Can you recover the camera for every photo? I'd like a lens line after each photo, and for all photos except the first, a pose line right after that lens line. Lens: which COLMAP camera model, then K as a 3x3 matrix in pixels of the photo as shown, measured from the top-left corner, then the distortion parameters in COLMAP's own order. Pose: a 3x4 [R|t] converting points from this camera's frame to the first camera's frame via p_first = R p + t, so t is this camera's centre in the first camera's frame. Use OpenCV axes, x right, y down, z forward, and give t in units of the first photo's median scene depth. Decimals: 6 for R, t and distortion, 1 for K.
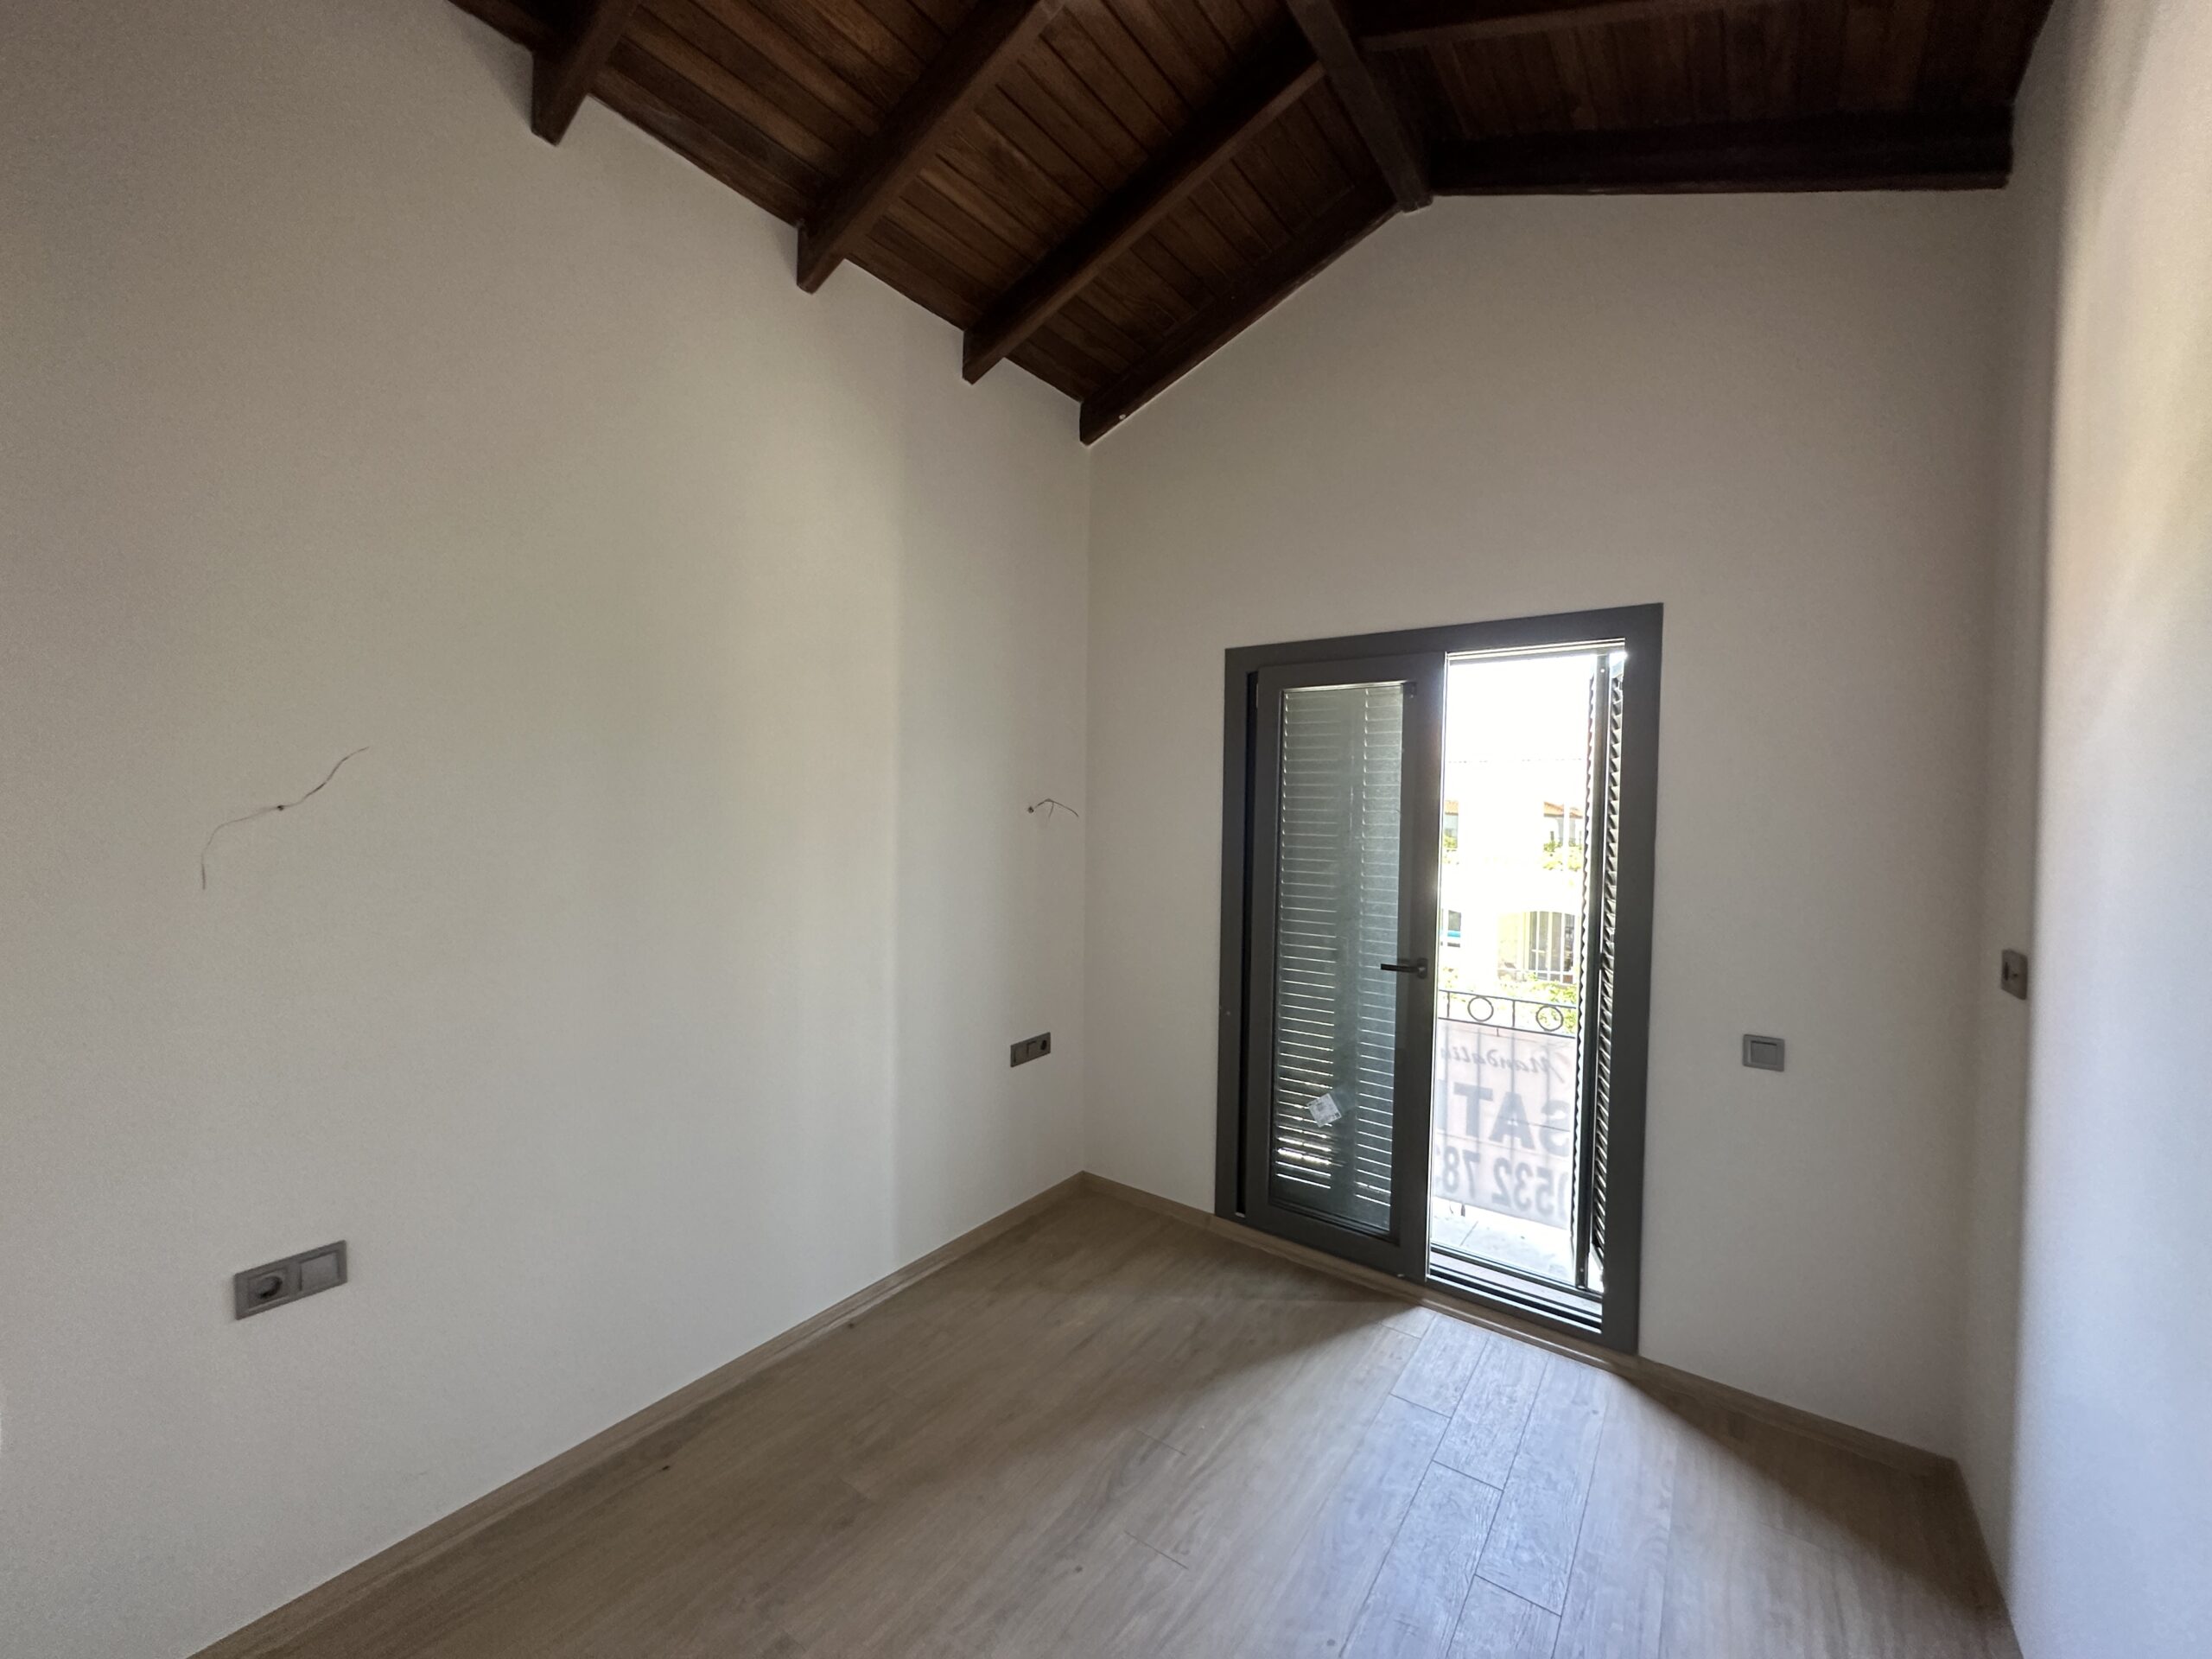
lens RADIAL K [[882.0, 0, 1119.6], [0, 882.0, 823.8], [0, 0, 1]] dist [-0.004455, 0.000872]
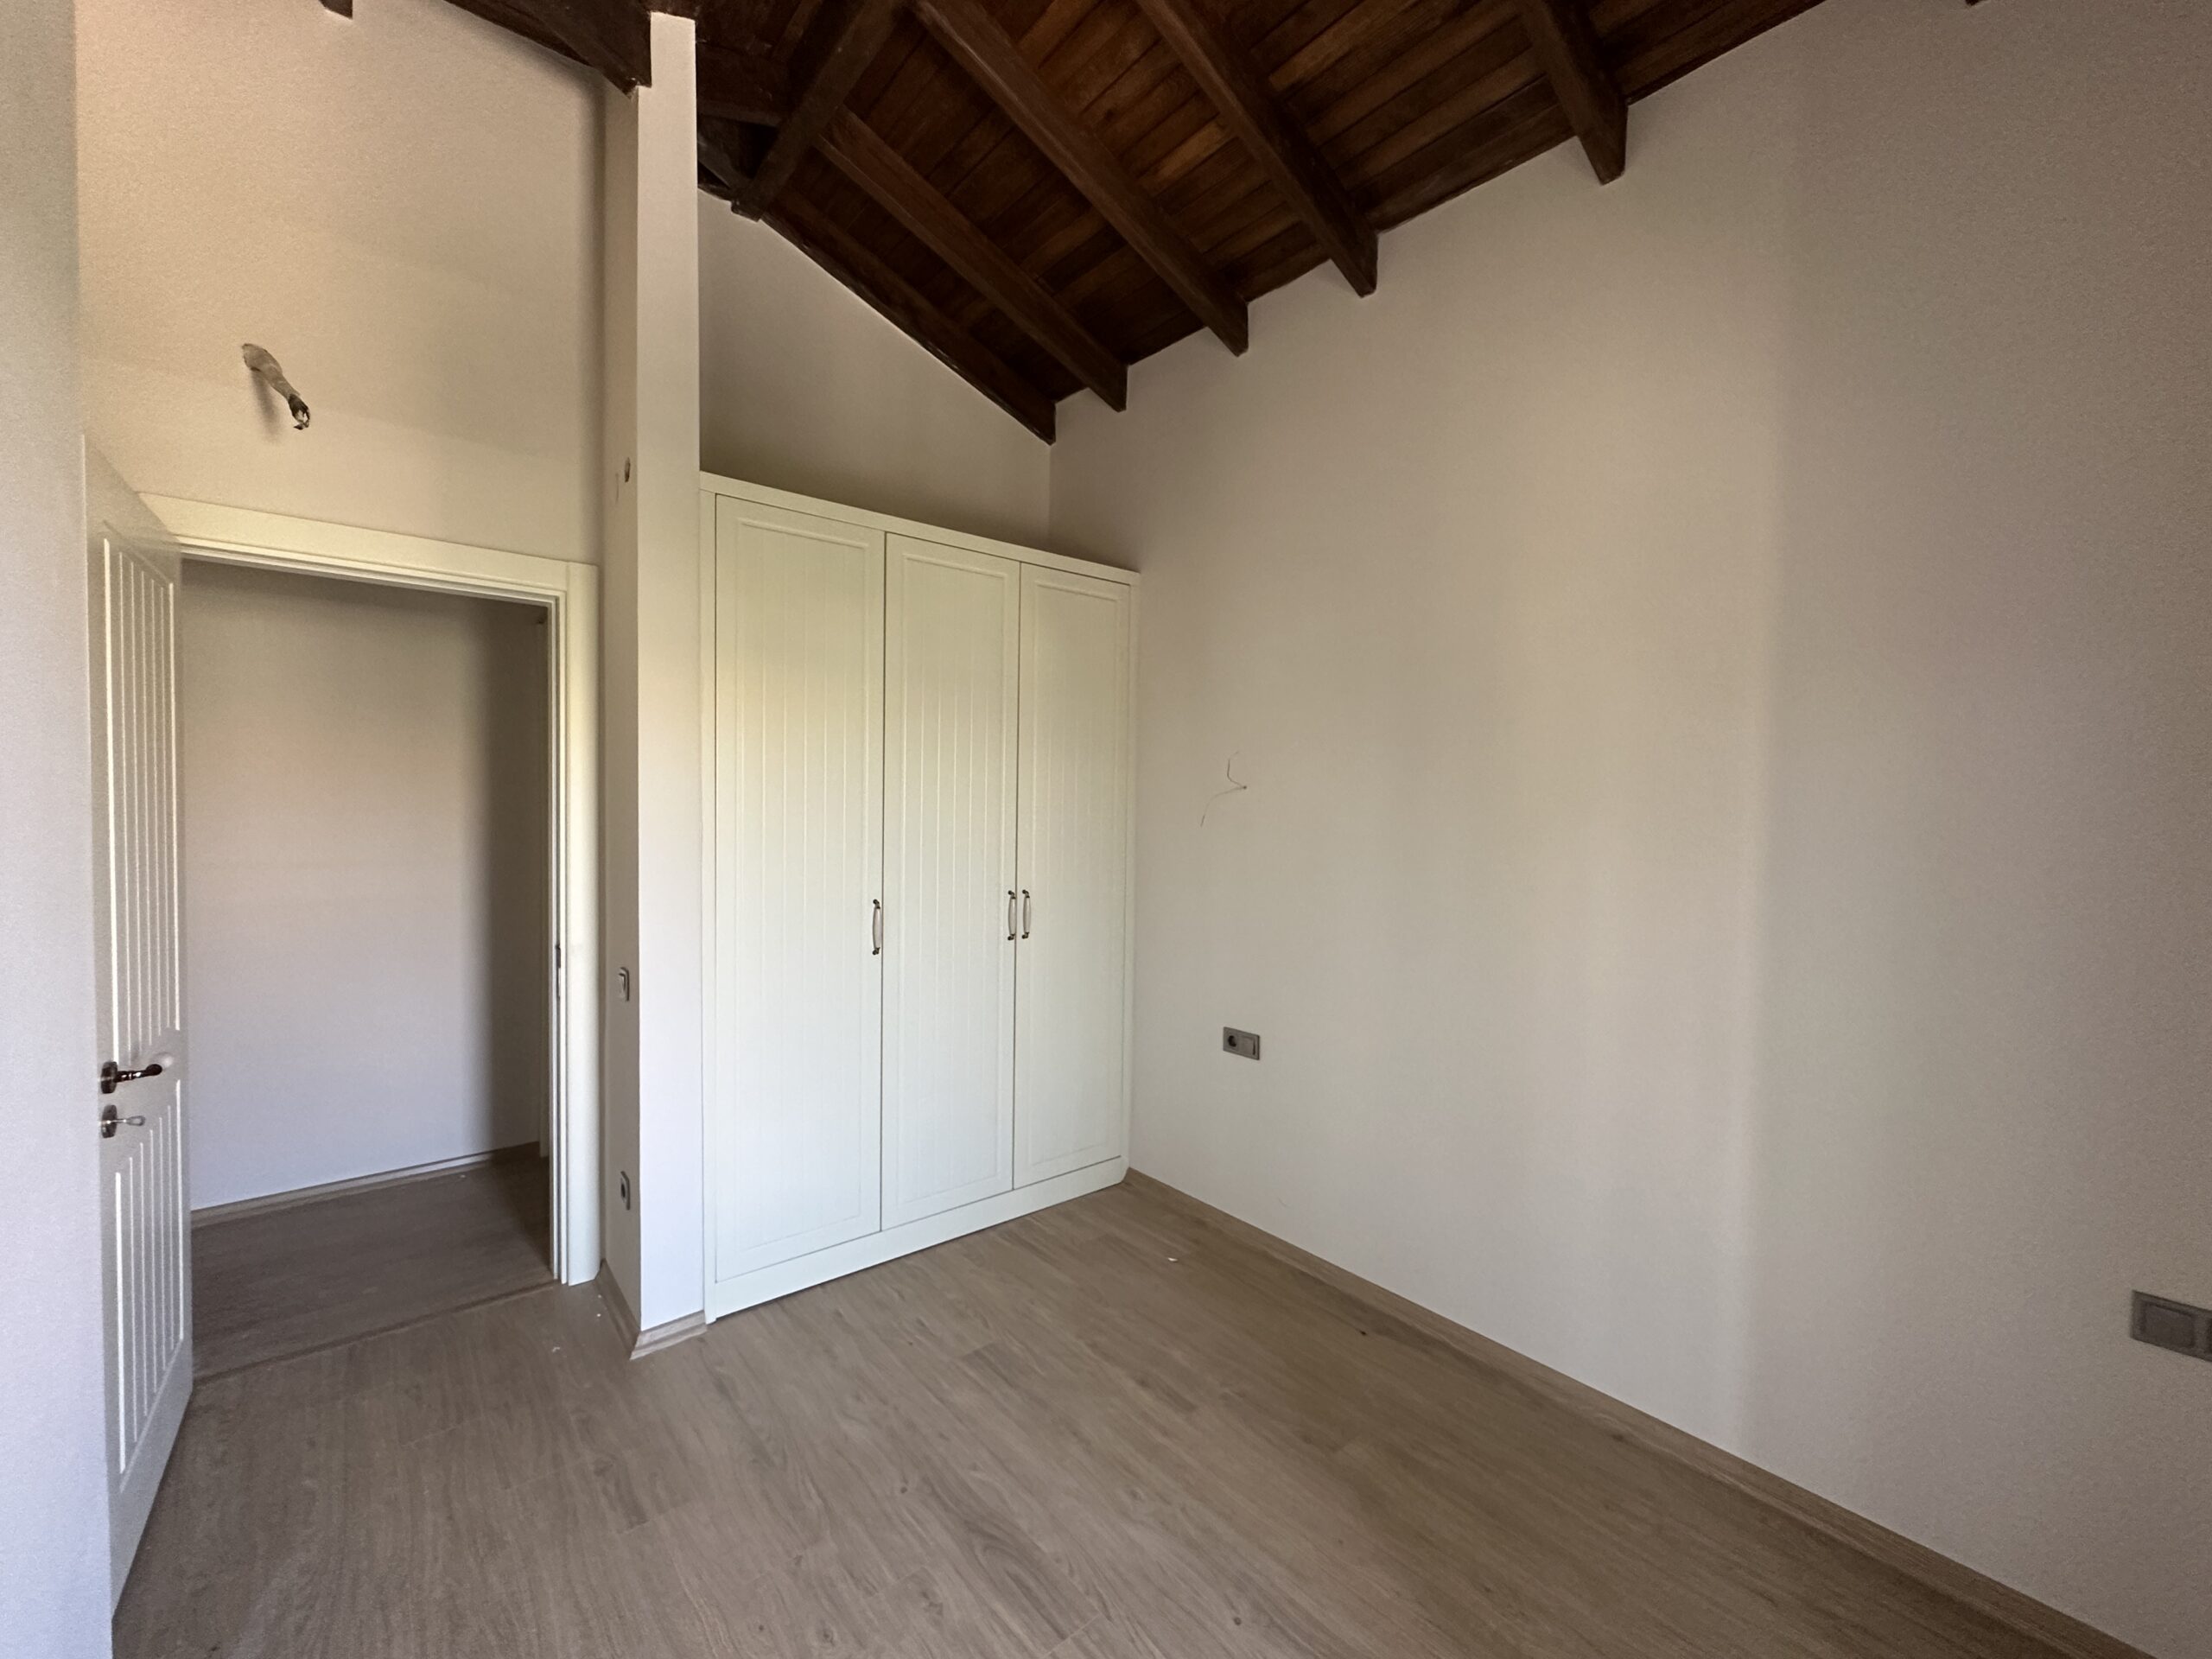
lens RADIAL K [[882.0, 0, 1094.0], [0, 882.0, 828.4], [0, 0, 1]] dist [-0.004455, 0.000872]
pose [[-0.256970, 0.009739, -0.966370, 0.735400], [-0.041369, 0.998922, 0.021068, 0.033890], [0.965534, 0.045391, -0.256290, 0.923322]]
